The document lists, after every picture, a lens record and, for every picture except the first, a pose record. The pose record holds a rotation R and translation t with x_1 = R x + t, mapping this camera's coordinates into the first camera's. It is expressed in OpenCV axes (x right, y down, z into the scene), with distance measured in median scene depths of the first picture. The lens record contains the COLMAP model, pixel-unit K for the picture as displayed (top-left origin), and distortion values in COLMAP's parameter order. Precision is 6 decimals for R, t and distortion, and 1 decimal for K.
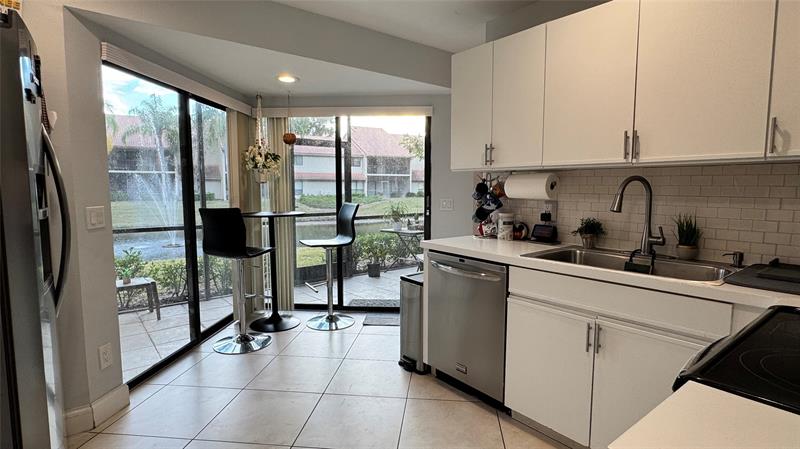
lens RADIAL K [[409.3, 0, 398.5], [0, 409.3, 227.3], [0, 0, 1]] dist [-0.002971, -0.000613]
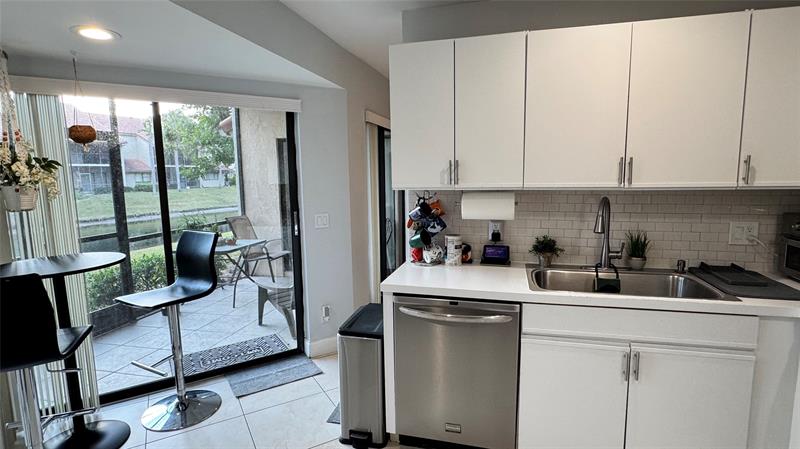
lens RADIAL K [[409.3, 0, 401.4], [0, 409.3, 226.0], [0, 0, 1]] dist [-0.002971, -0.000613]
pose [[0.804553, -0.089250, 0.587136, -0.371530], [0.075762, 0.995990, 0.047584, -0.112536], [-0.589028, 0.006199, 0.808089, 0.363117]]
